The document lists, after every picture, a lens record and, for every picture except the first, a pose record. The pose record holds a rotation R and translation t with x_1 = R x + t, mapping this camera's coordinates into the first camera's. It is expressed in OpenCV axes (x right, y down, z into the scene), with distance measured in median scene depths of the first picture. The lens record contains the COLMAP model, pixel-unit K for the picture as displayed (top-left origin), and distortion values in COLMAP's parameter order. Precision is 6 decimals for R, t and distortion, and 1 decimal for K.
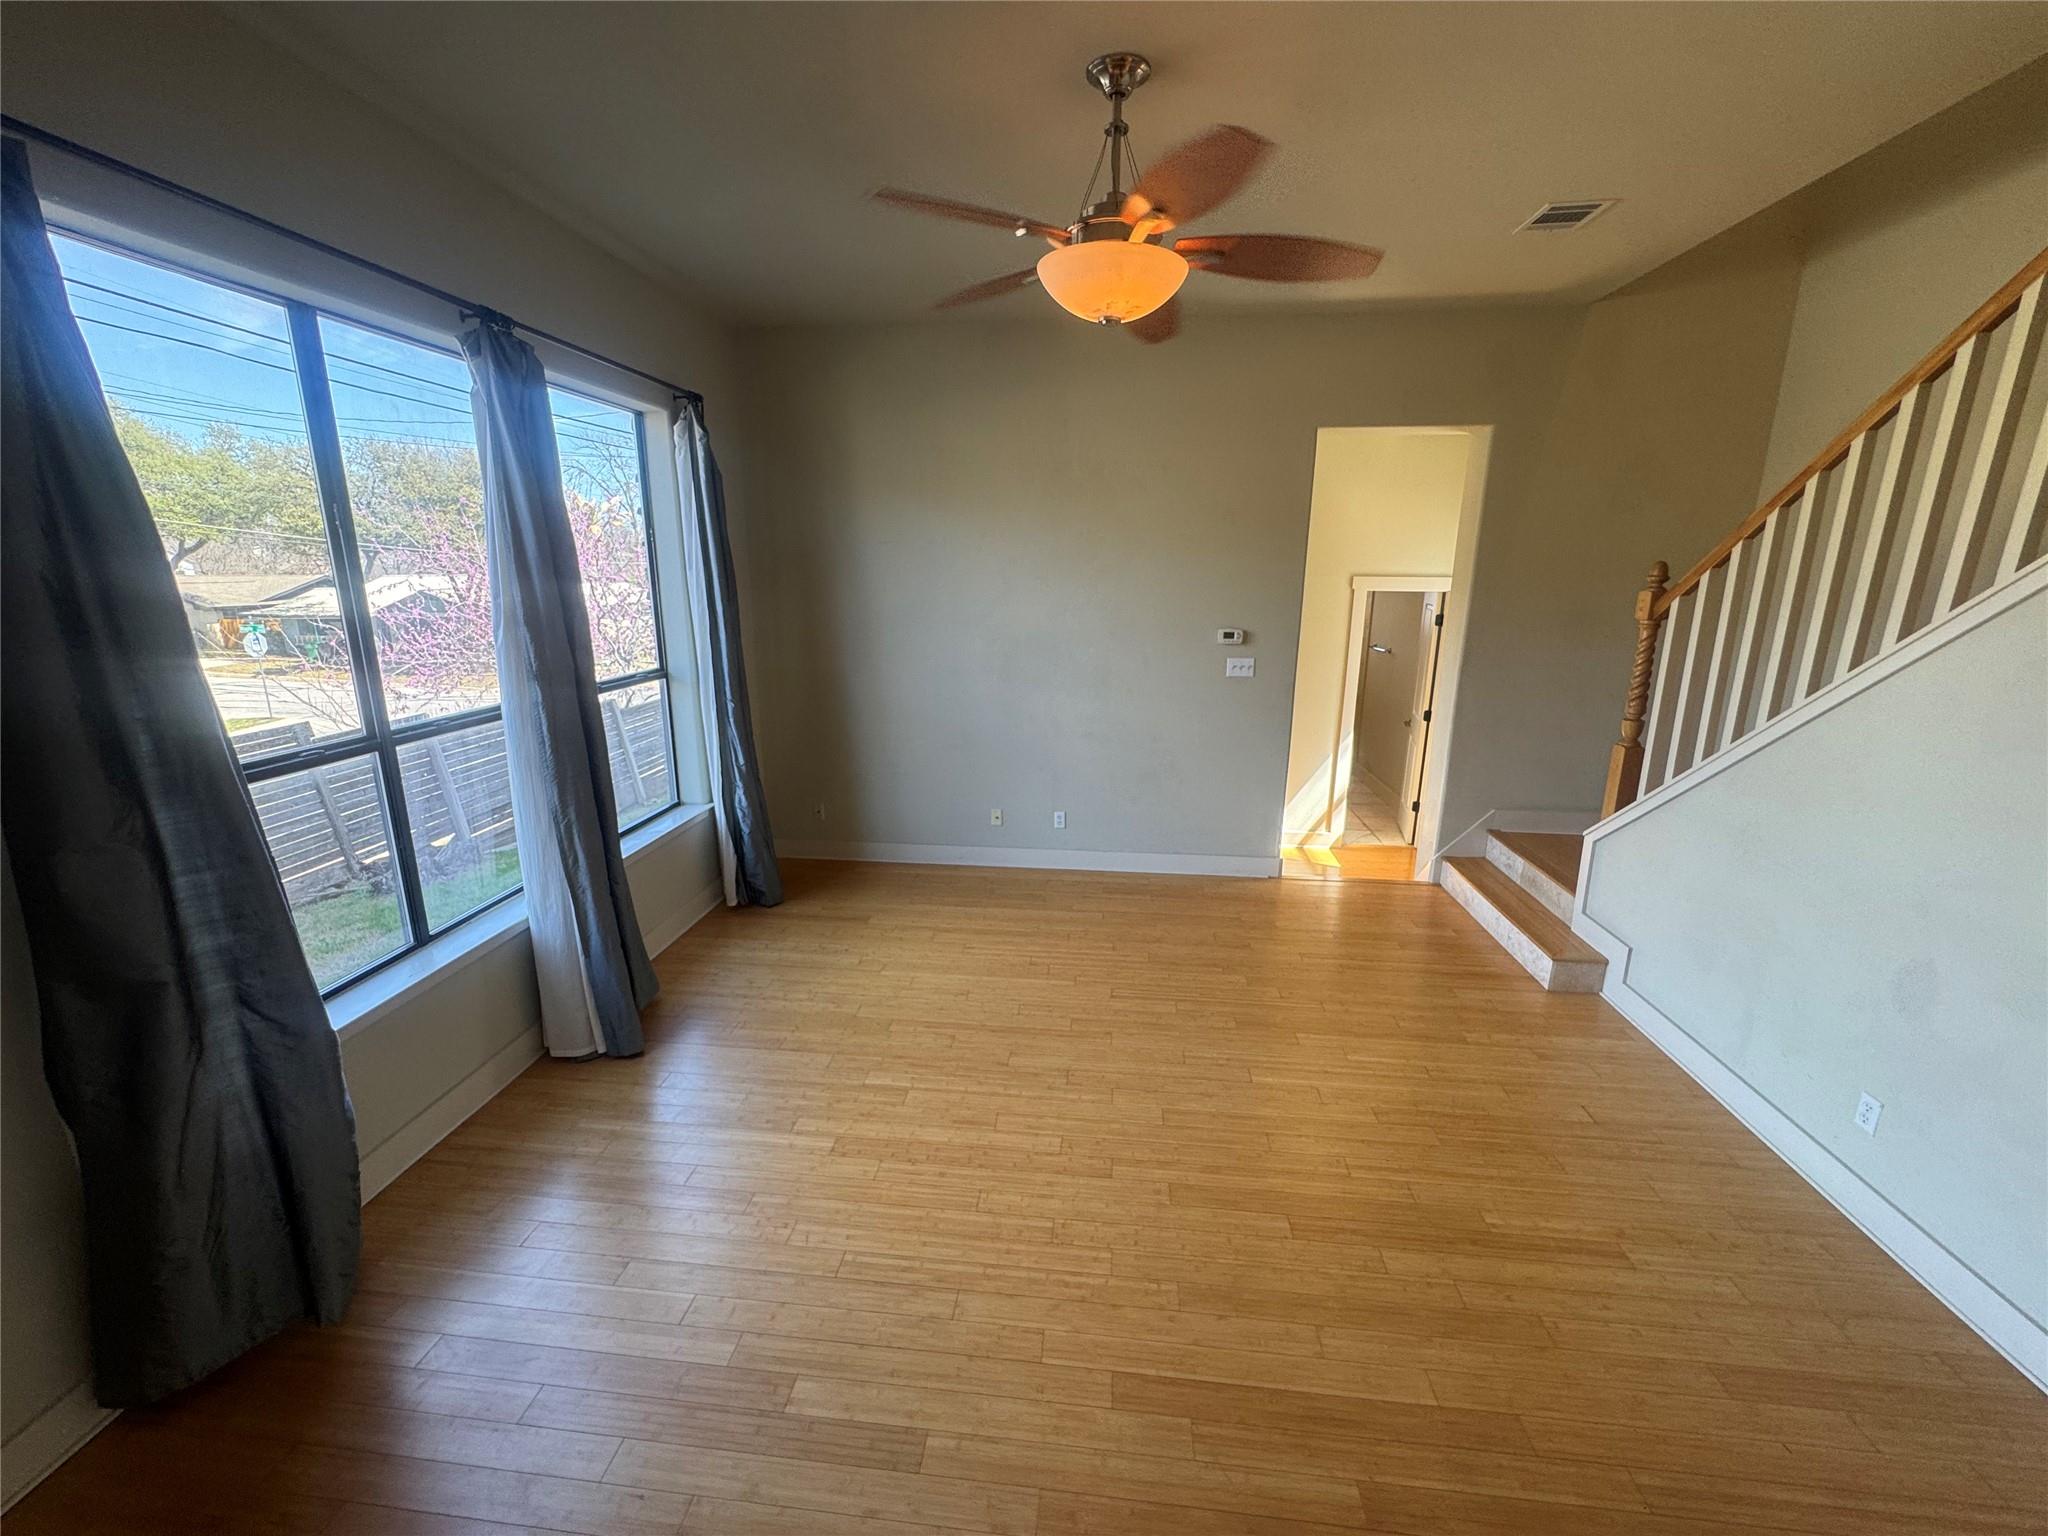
lens RADIAL K [[825.6, 0, 1024.0], [0, 825.6, 768.0], [0, 0, 1]] dist [0.001876, 0.000249]
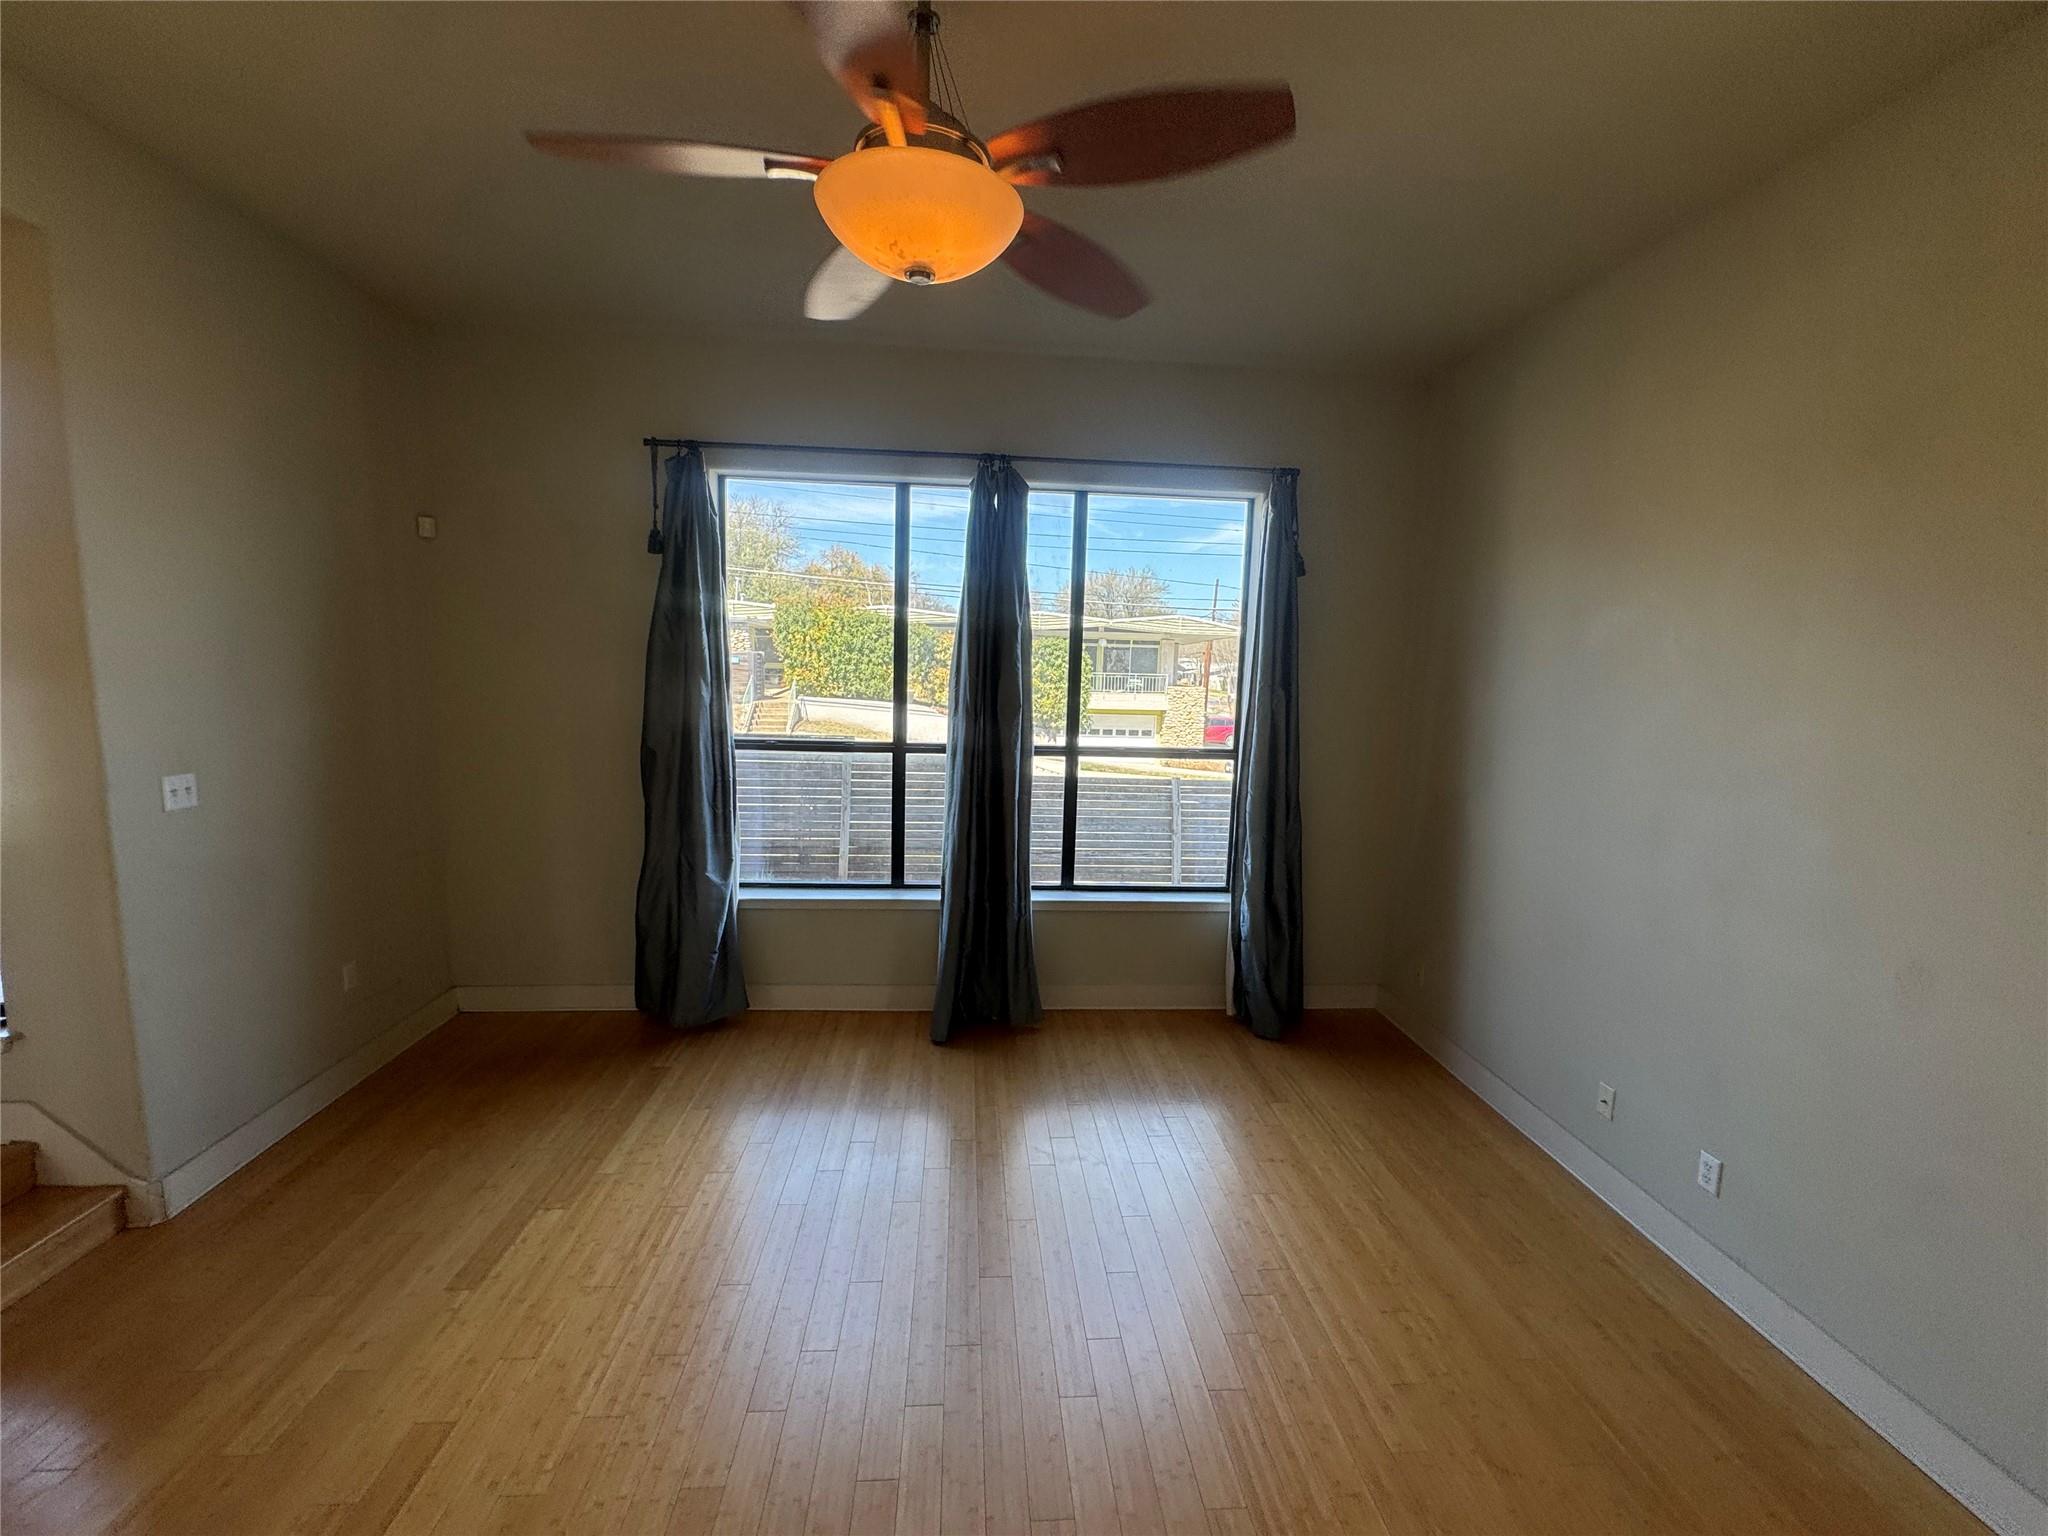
lens RADIAL K [[824.2, 0, 1024.0], [0, 824.2, 768.0], [0, 0, 1]] dist [-0.002527, -0.000126]
pose [[0.179489, 0.128296, -0.975358, 0.513611], [-0.264230, 0.961315, 0.077824, -0.118435], [0.947611, 0.243750, 0.206445, 0.606149]]
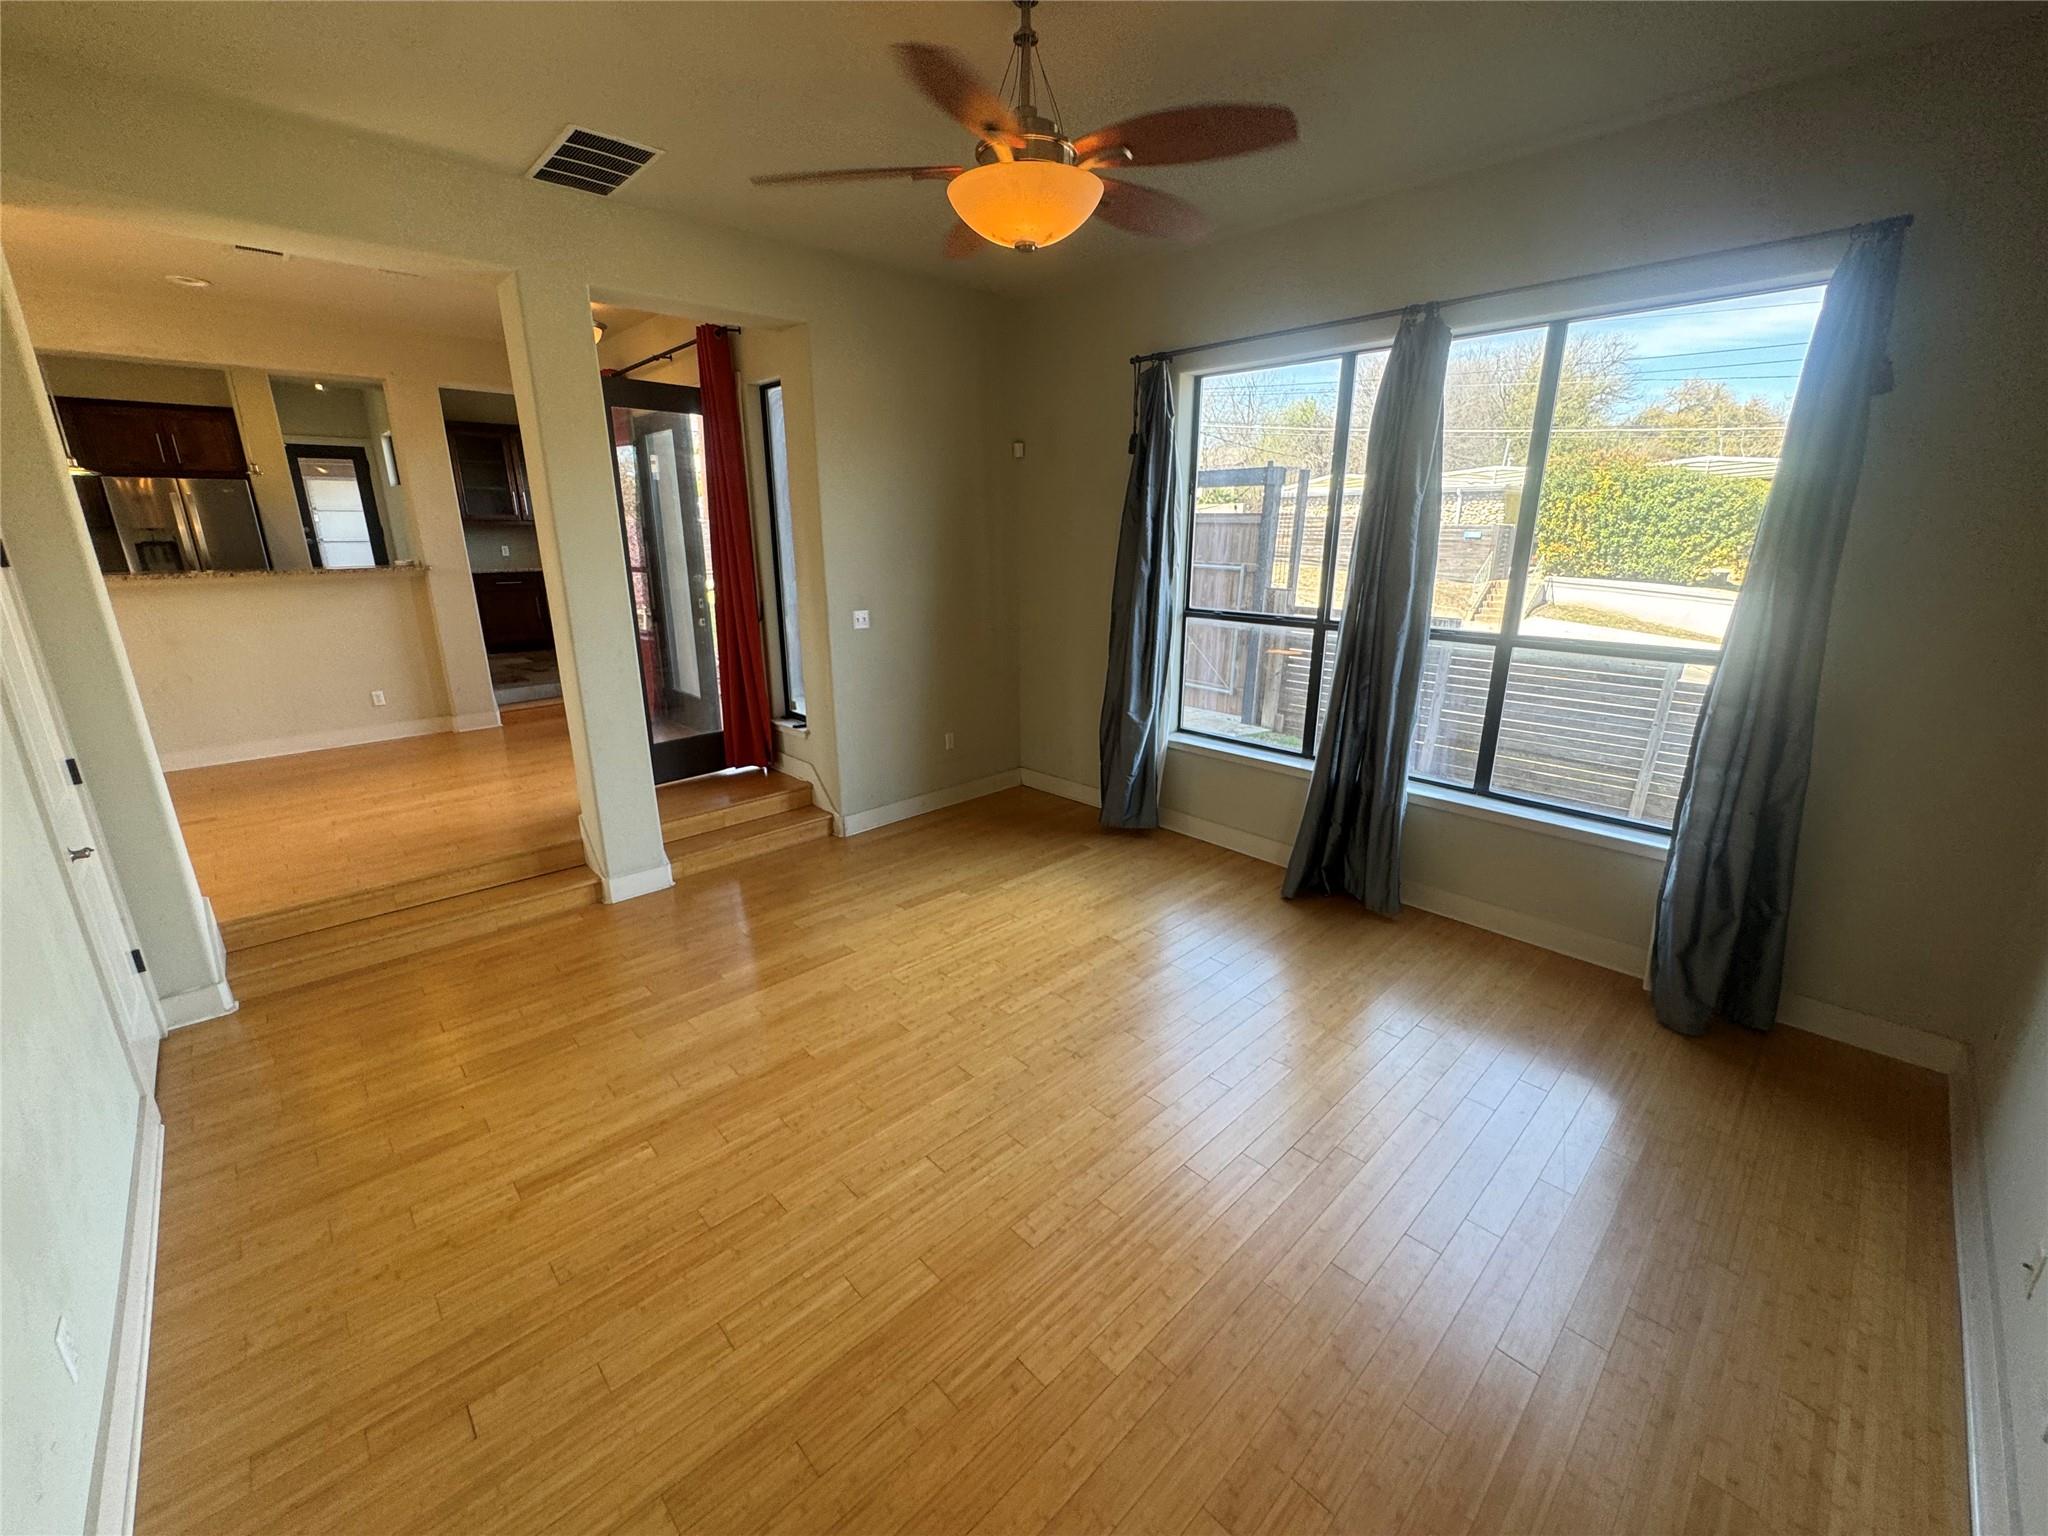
lens RADIAL K [[826.7, 0, 1024.0], [0, 826.7, 768.0], [0, 0, 1]] dist [-0.001380, -0.000168]
pose [[-0.646795, 0.212897, -0.732346, 0.549757], [-0.183384, 0.888661, 0.420301, -0.234335], [0.740288, 0.406149, -0.535739, 1.026611]]
